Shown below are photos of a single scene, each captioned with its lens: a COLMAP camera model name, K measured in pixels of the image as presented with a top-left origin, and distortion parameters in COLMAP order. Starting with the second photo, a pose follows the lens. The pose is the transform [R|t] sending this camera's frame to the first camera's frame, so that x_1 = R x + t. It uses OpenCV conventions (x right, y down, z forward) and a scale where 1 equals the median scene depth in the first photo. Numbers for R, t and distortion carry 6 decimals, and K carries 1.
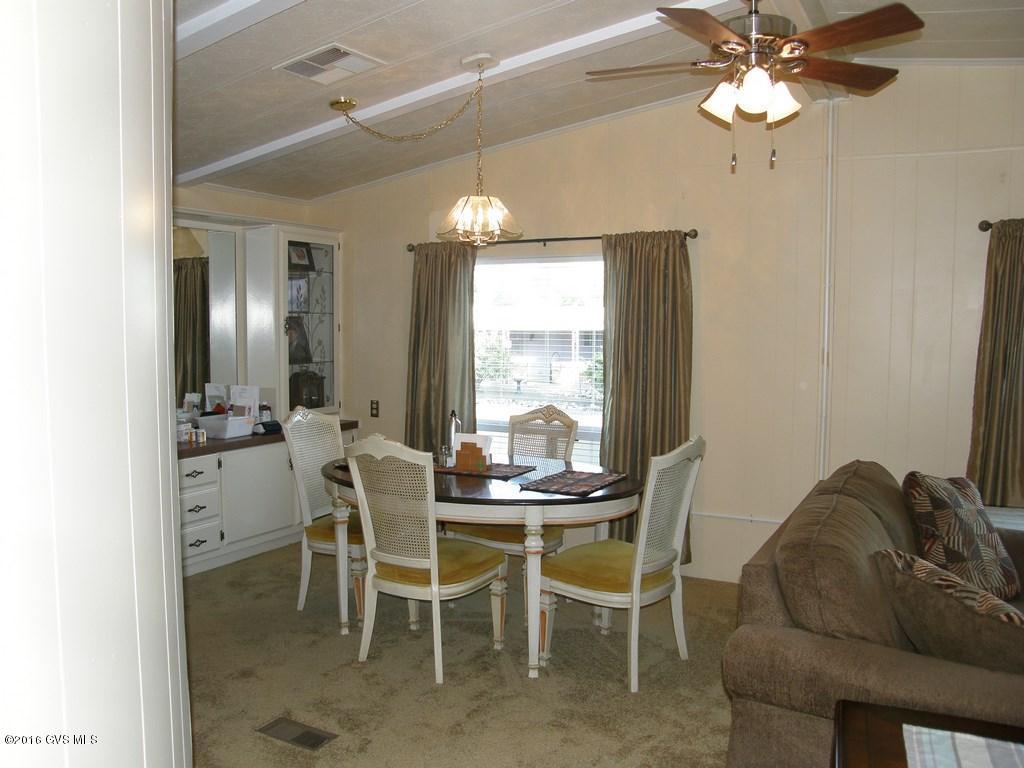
lens RADIAL K [[832.2, 0, 509.2], [0, 832.2, 387.3], [0, 0, 1]] dist [-0.155031, 0.133513]
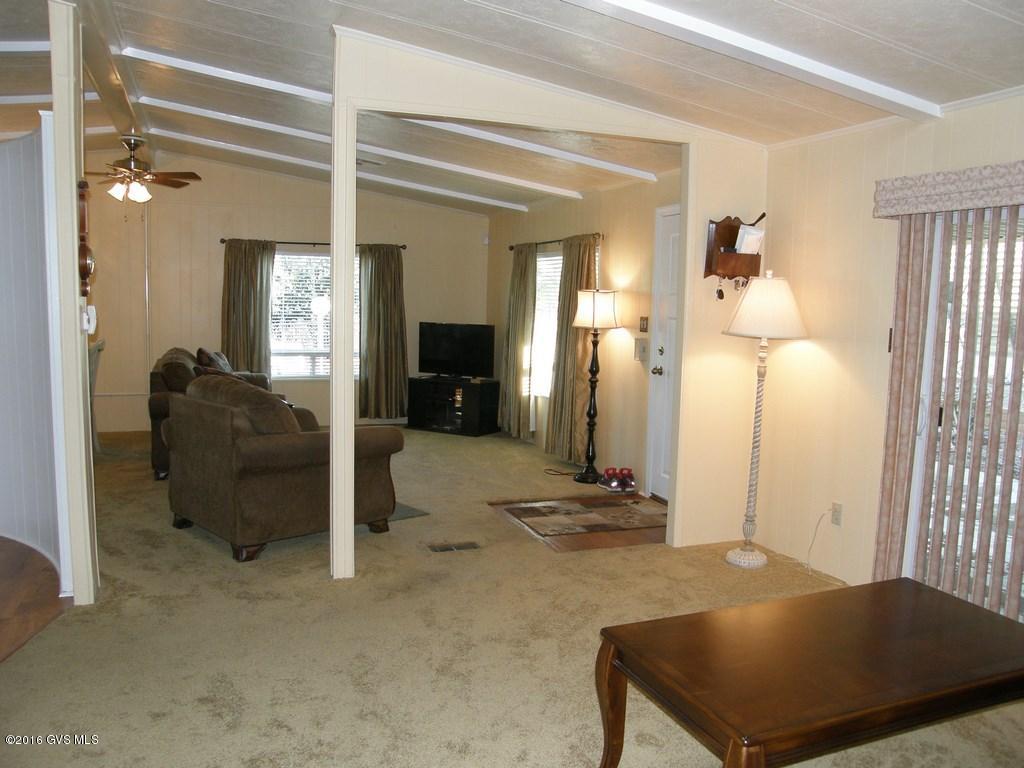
lens RADIAL K [[832.2, 0, 513.2], [0, 832.2, 382.2], [0, 0, 1]] dist [-0.155031, 0.133513]
pose [[0.643988, -0.070432, 0.761786, -0.555656], [0.042095, 0.997507, 0.056641, 0.077871], [-0.763876, -0.004409, 0.645347, -0.942129]]
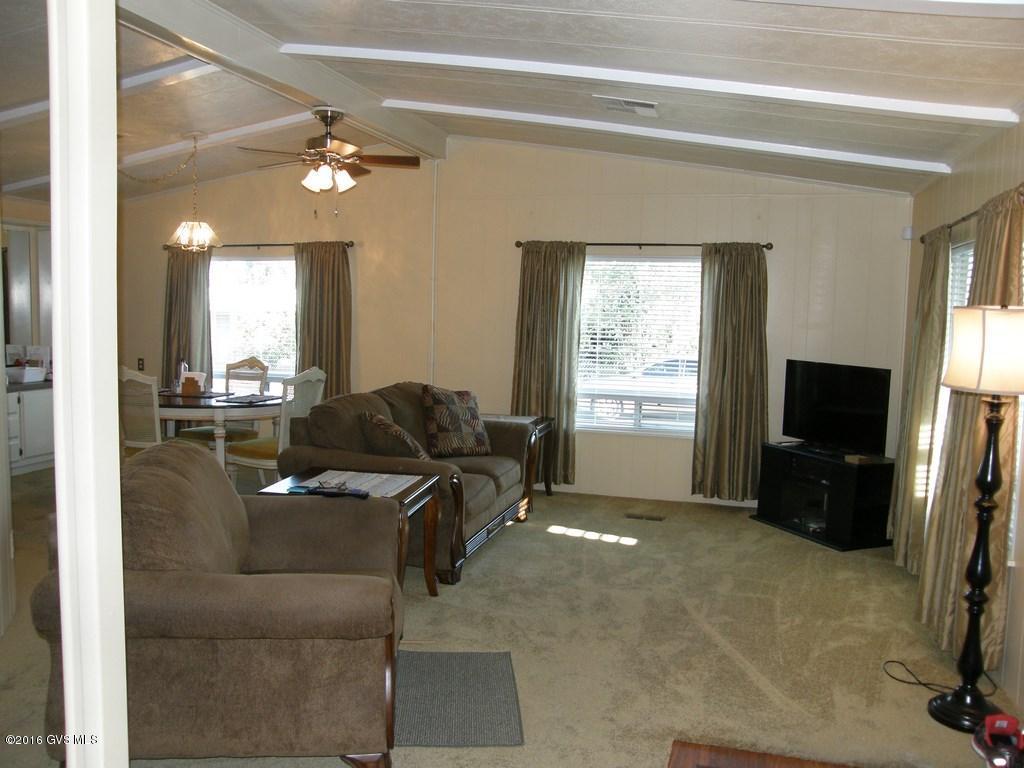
lens RADIAL K [[832.2, 0, 517.9], [0, 832.2, 388.4], [0, 0, 1]] dist [-0.155031, 0.133513]
pose [[0.975069, -0.003937, 0.221865, 0.208022], [-0.000588, 0.999793, 0.020329, 0.054394], [-0.221899, -0.019952, 0.974865, -0.619200]]
